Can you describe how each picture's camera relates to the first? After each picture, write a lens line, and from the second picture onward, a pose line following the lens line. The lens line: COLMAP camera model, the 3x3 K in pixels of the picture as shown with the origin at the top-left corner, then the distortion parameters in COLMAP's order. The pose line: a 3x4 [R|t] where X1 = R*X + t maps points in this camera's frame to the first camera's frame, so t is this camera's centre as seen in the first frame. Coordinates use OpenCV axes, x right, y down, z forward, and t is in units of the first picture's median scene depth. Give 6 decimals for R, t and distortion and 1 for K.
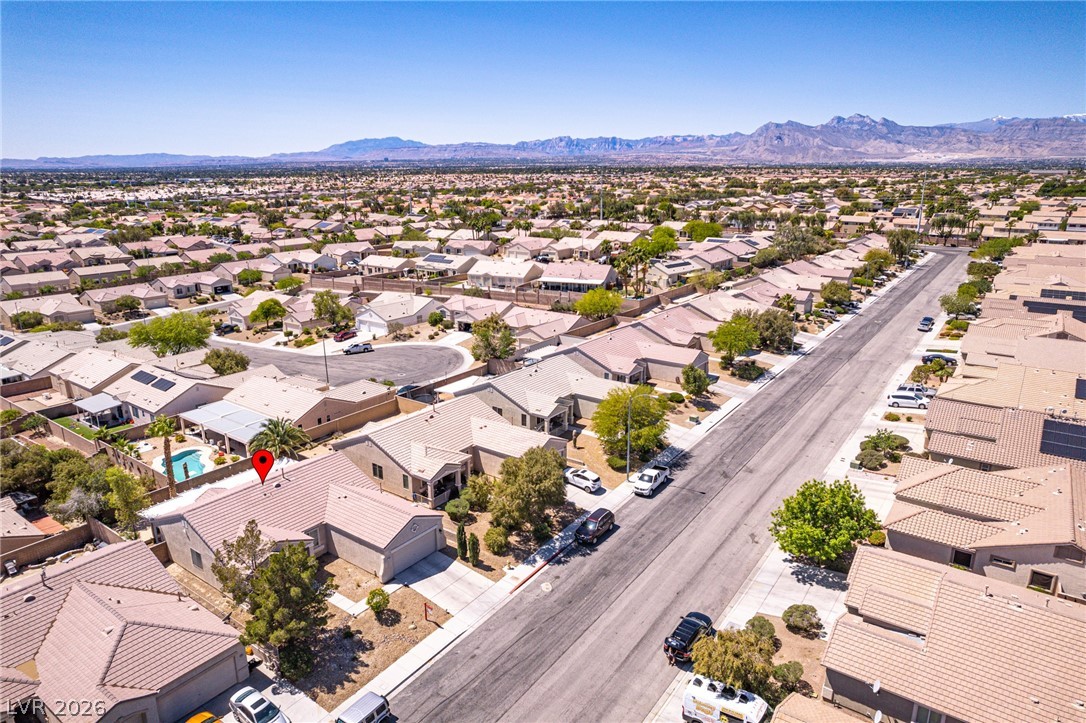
lens RADIAL K [[698.5, 0, 541.8], [0, 698.5, 364.4], [0, 0, 1]] dist [-0.056303, 0.044278]
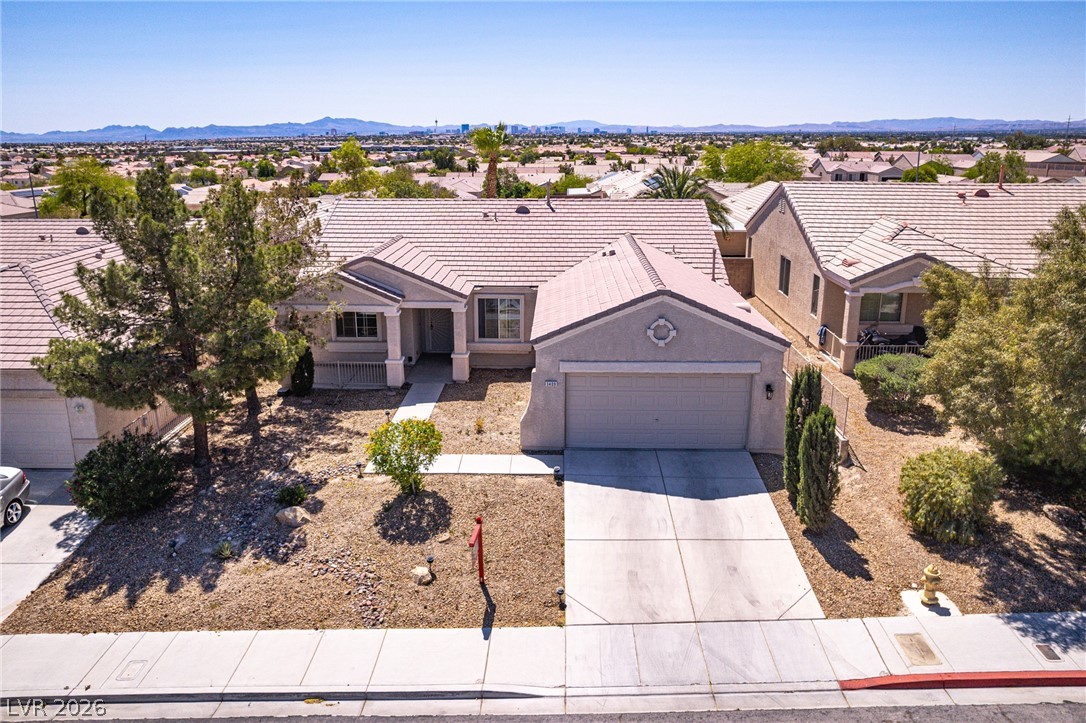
lens RADIAL K [[771.0, 0, 541.9], [0, 771.0, 324.3], [0, 0, 1]] dist [-0.049131, 0.024405]
pose [[0.566096, 0.198040, -0.800197, 0.040255], [-0.227972, 0.970466, 0.078902, 0.131094], [0.792189, 0.137756, 0.594525, 0.452256]]
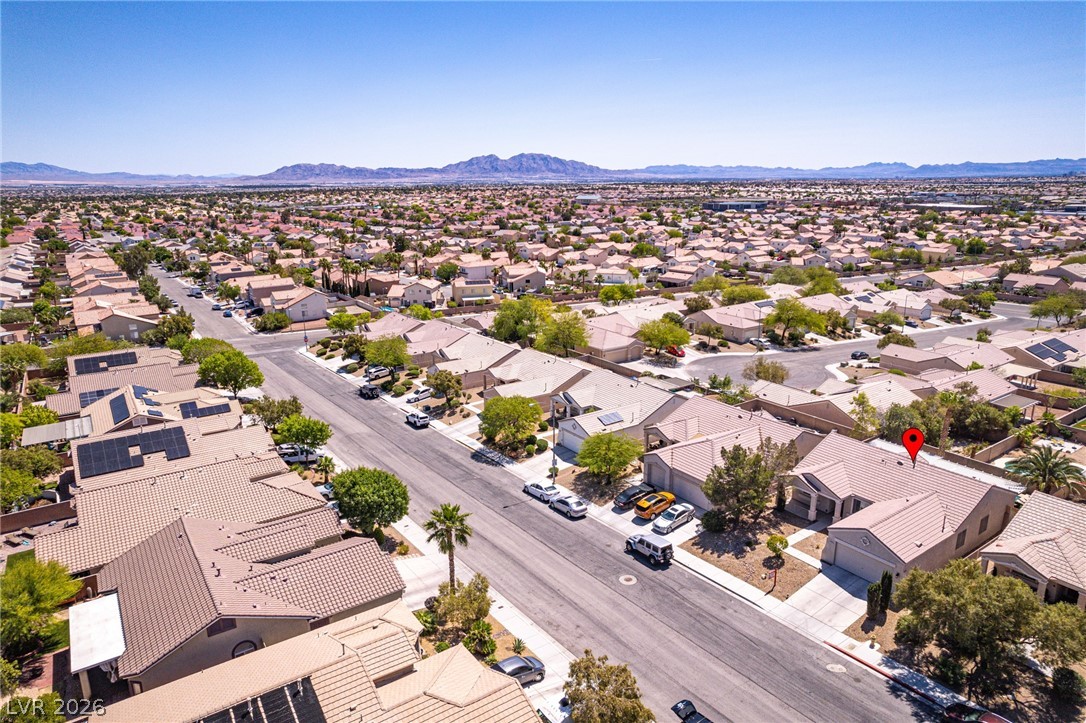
lens RADIAL K [[698.5, 0, 544.0], [0, 698.5, 363.9], [0, 0, 1]] dist [-0.056303, 0.044278]
pose [[-0.327446, 0.257602, -0.909077, 0.461624], [-0.251188, 0.903765, 0.346574, -0.123264], [0.910870, 0.341834, -0.231228, 0.442940]]
